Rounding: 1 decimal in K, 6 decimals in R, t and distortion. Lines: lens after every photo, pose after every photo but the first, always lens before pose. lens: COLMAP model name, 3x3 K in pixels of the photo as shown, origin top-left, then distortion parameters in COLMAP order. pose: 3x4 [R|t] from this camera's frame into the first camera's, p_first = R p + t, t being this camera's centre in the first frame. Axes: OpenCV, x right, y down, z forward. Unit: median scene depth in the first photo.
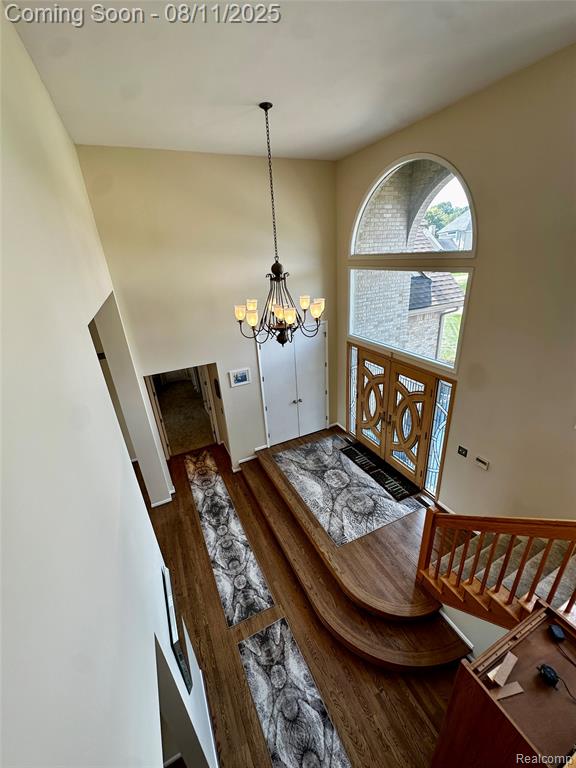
lens RADIAL K [[307.8, 0, 288.4], [0, 307.8, 382.9], [0, 0, 1]] dist [-0.005769, 0.001375]
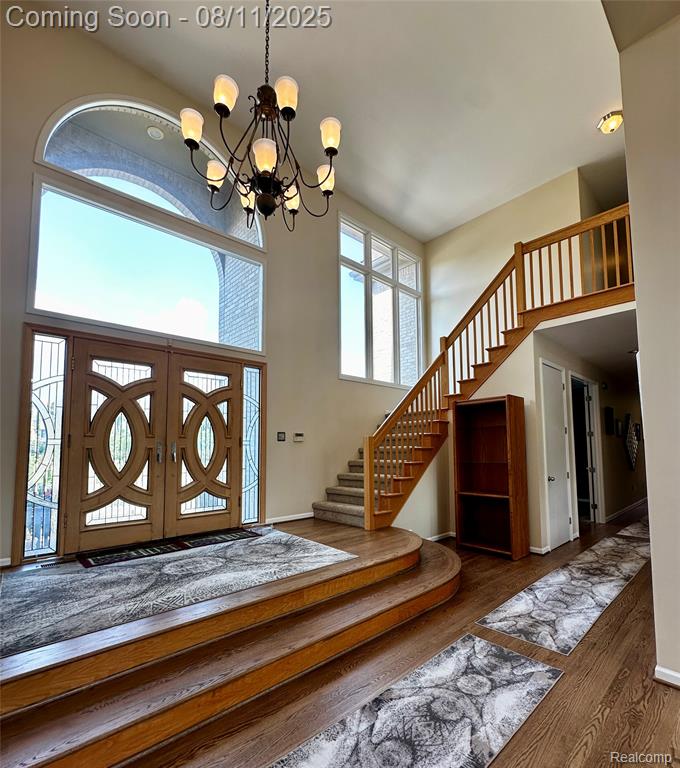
lens RADIAL K [[369.8, 0, 342.0], [0, 369.8, 423.0], [0, 0, 1]] dist [0.002736, 0.000003]
pose [[-0.285831, 0.132459, 0.949081, -0.548567], [0.397885, 0.917399, -0.008208, 0.239089], [-0.871773, 0.375279, -0.314924, 1.049423]]
